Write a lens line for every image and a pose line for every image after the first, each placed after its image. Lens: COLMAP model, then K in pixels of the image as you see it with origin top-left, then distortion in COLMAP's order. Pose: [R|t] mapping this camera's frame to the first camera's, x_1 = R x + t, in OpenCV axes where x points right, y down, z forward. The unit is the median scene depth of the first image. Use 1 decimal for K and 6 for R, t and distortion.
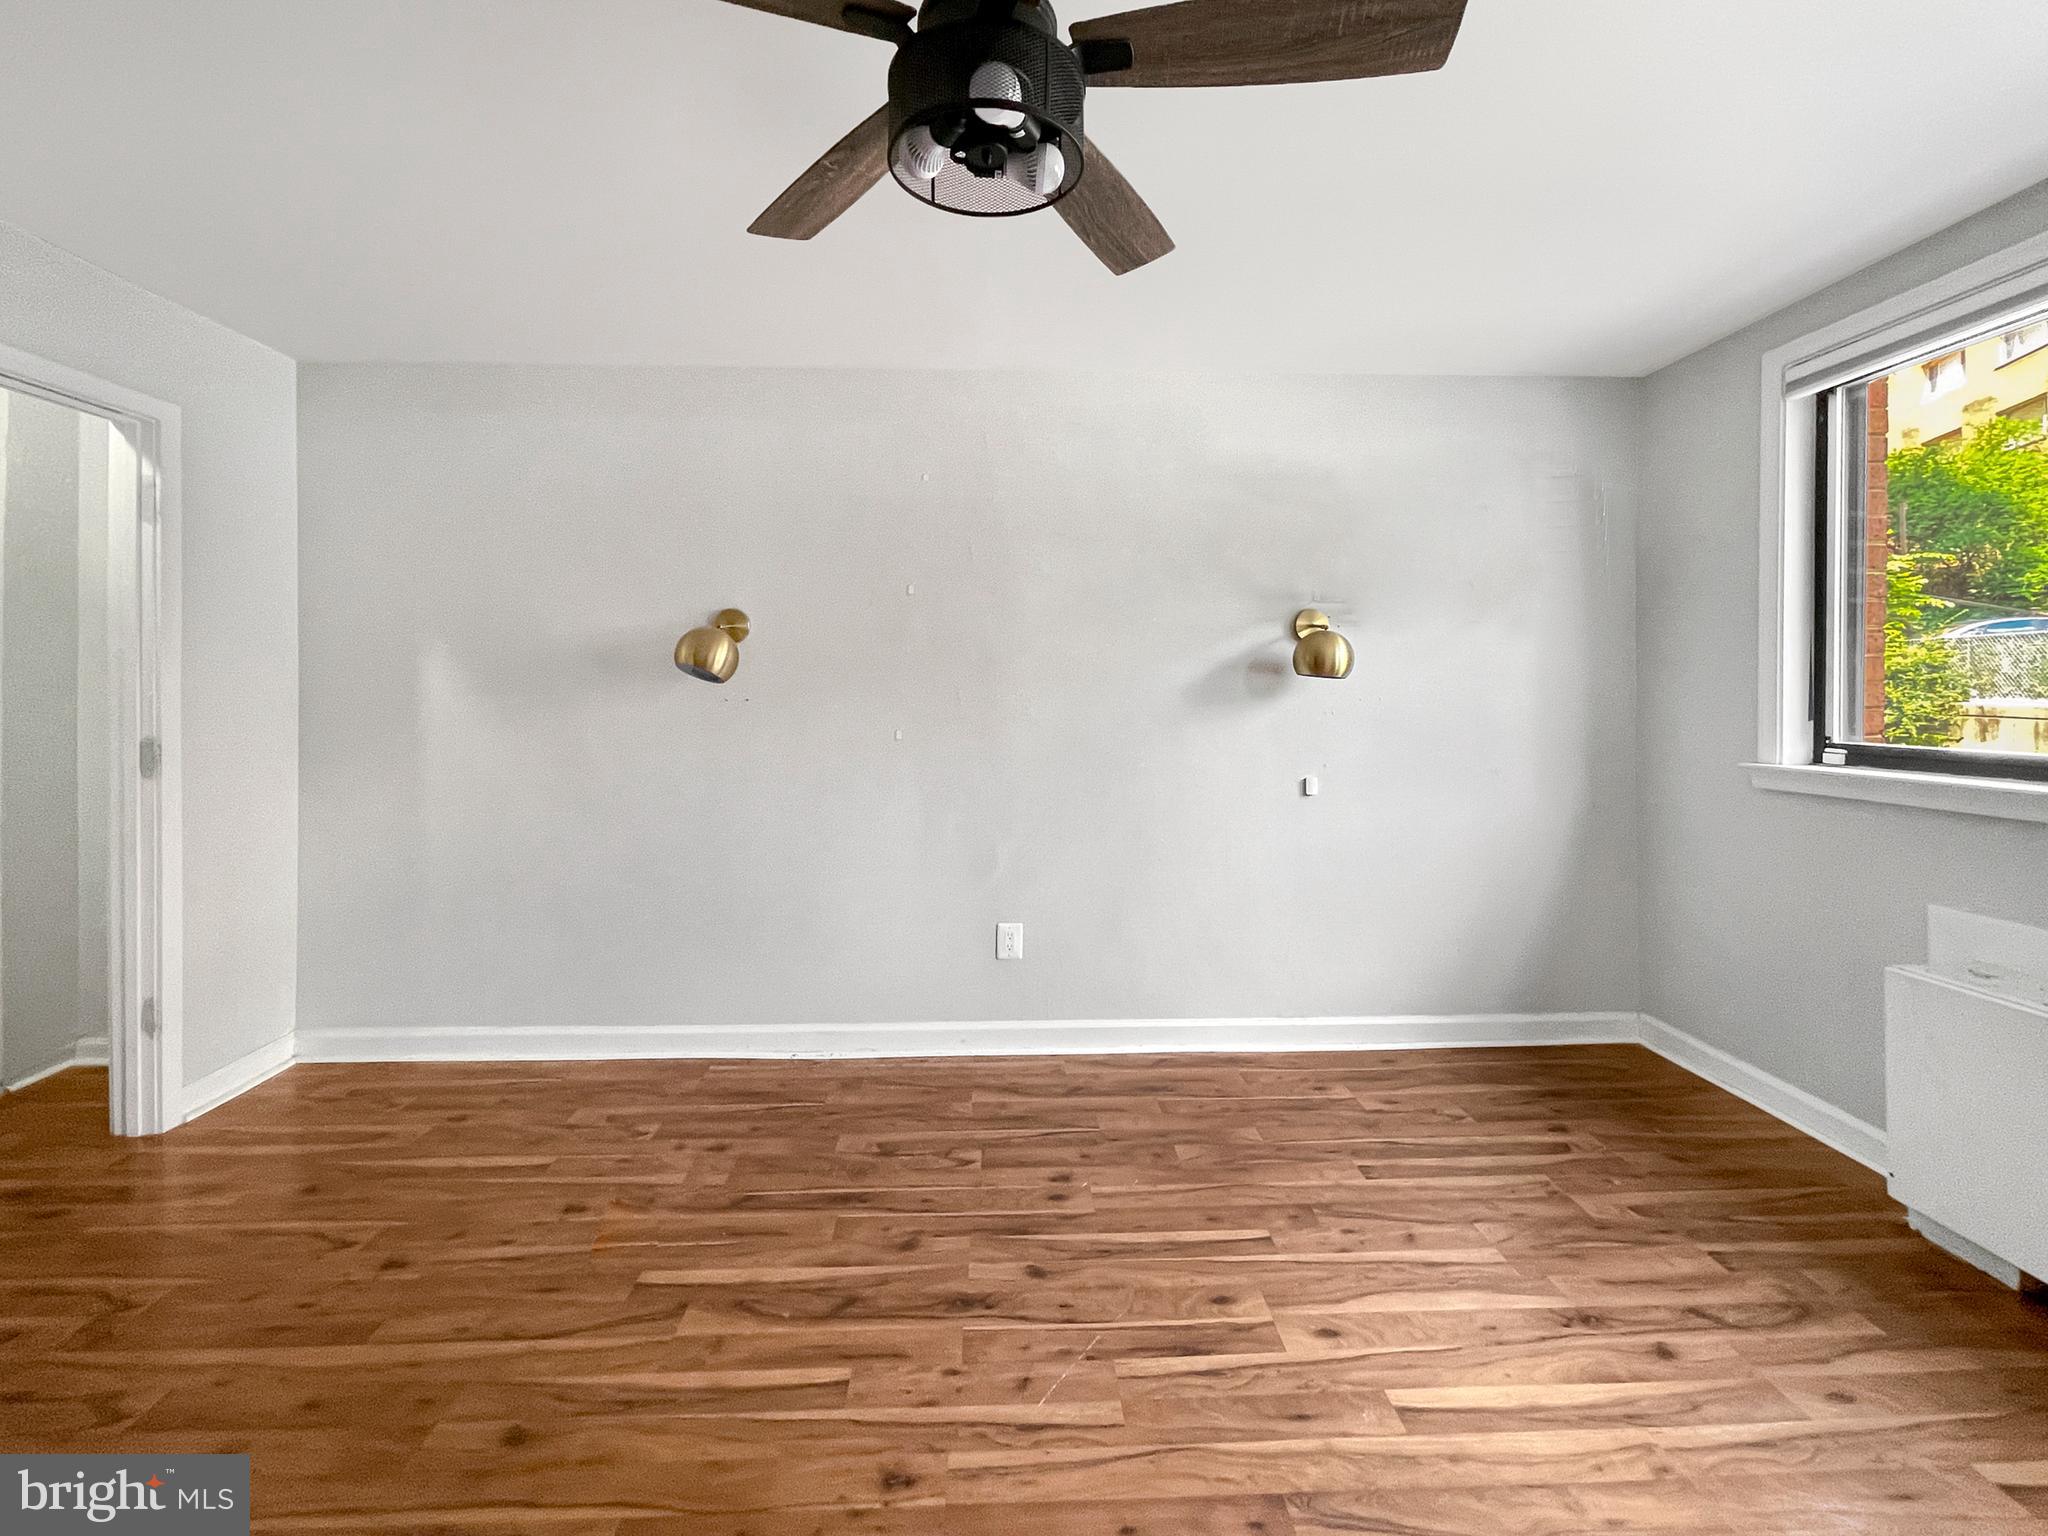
lens RADIAL K [[865.0, 0, 1031.3], [0, 865.0, 712.6], [0, 0, 1]] dist [0.001840, 0.000683]
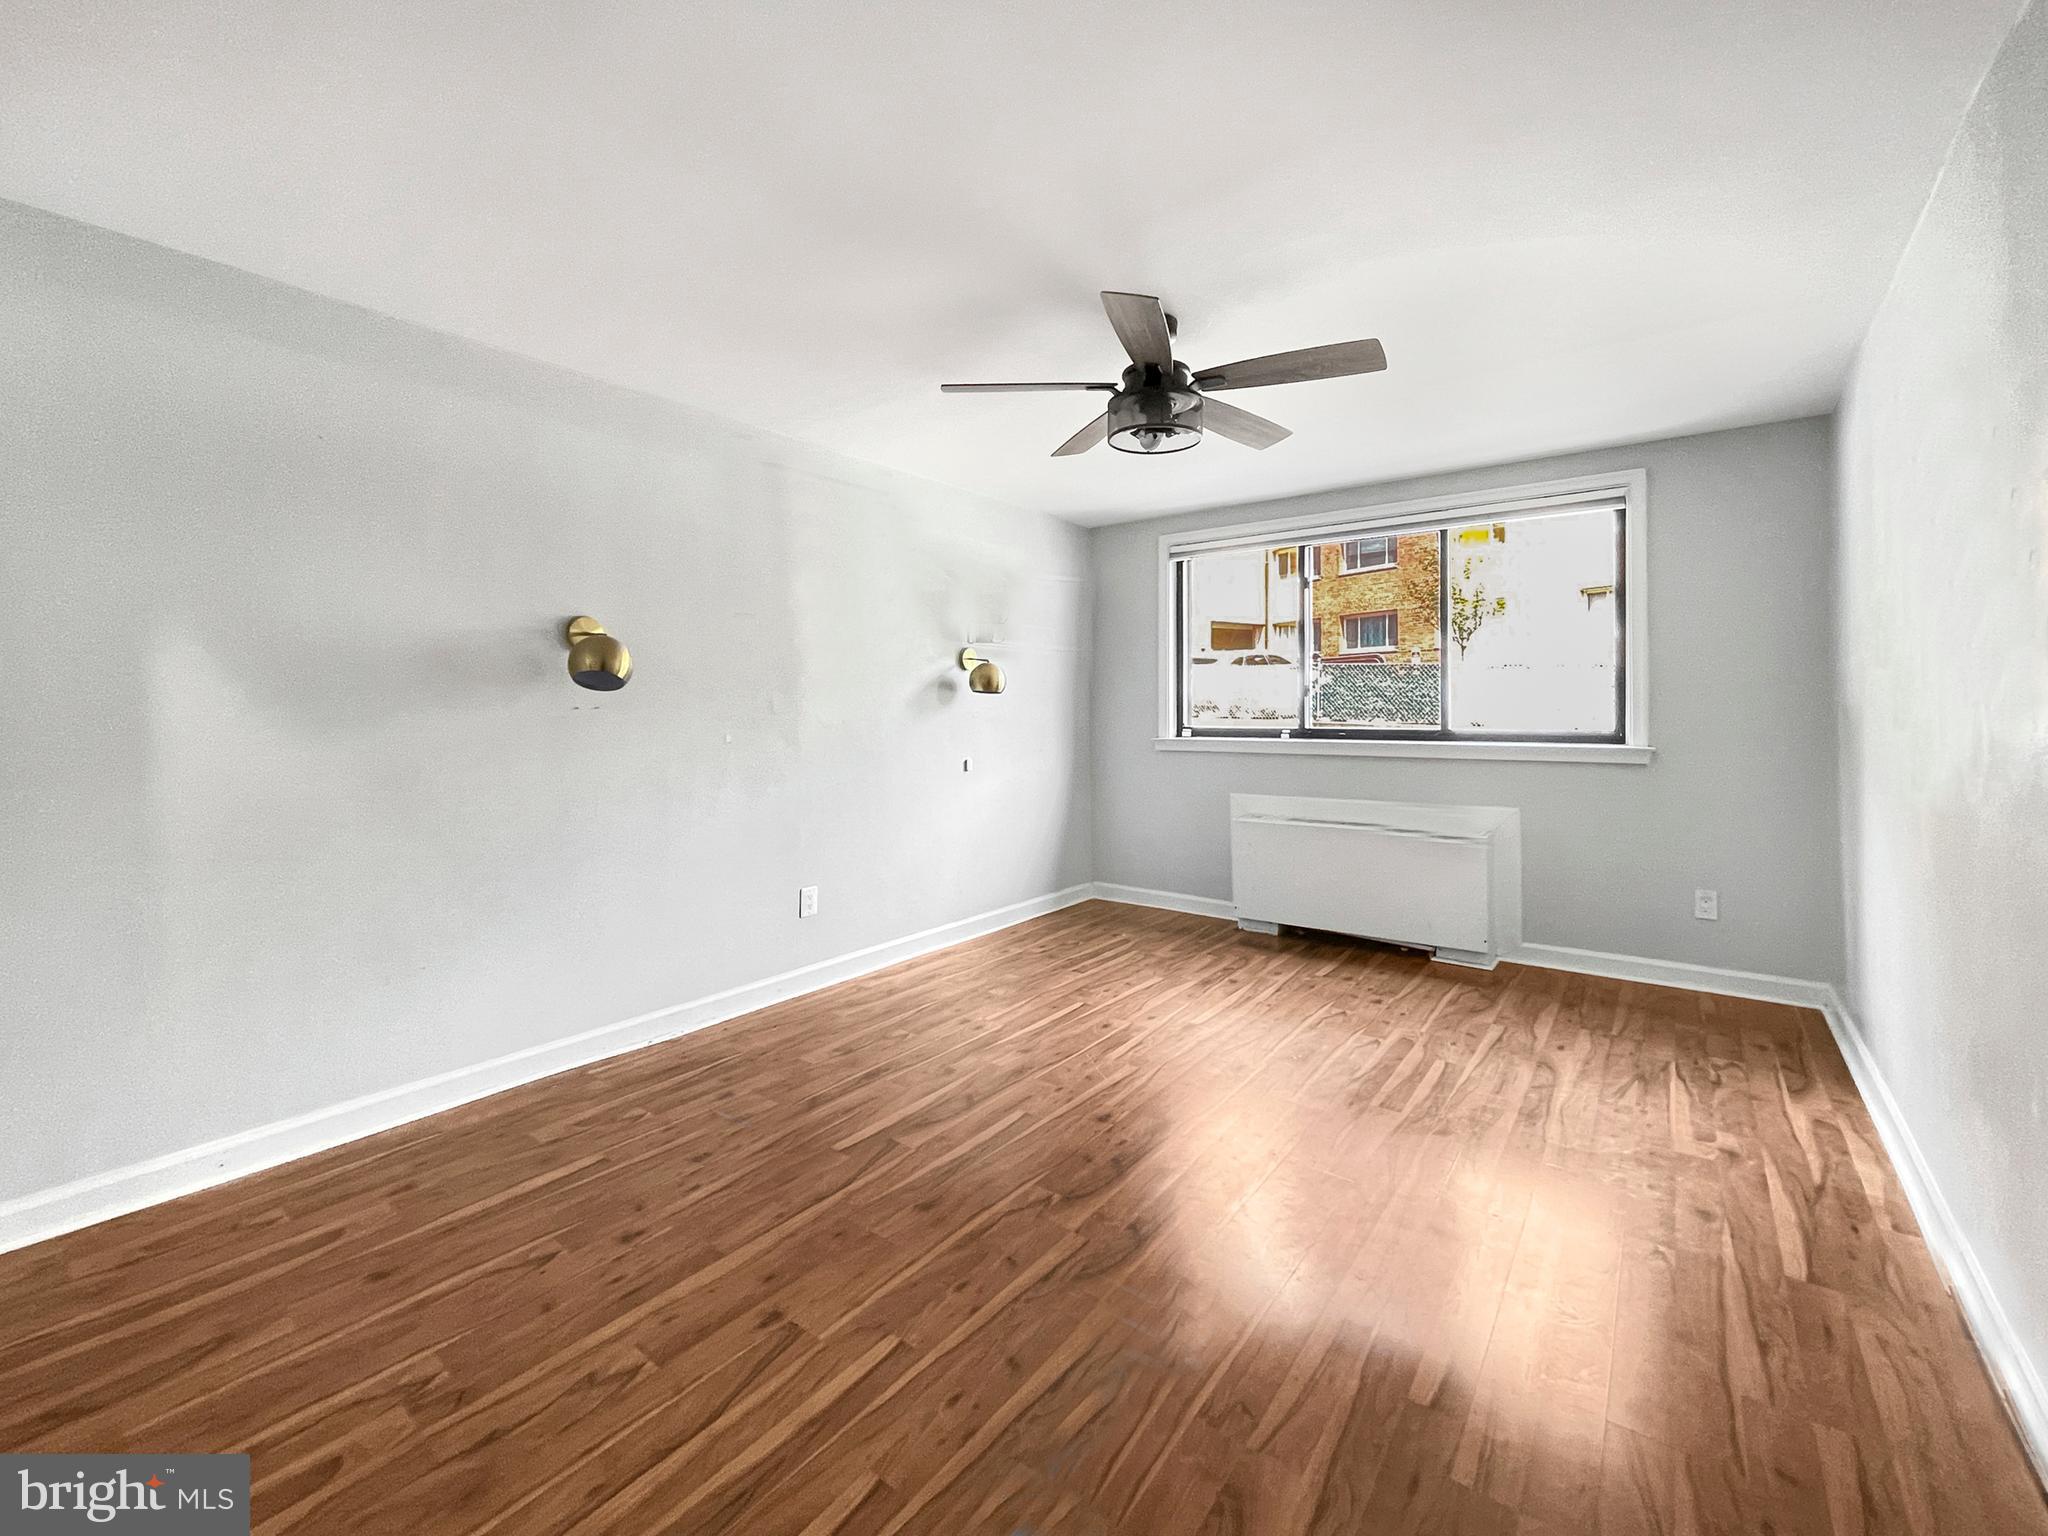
lens RADIAL K [[835.2, 0, 1024.2], [0, 835.2, 740.8], [0, 0, 1]] dist [0.011451, 0.000090]
pose [[0.645225, -0.031067, 0.763361, -1.136701], [0.021533, 0.999515, 0.022477, 0.018948], [-0.763689, 0.001935, 0.645581, -0.026635]]
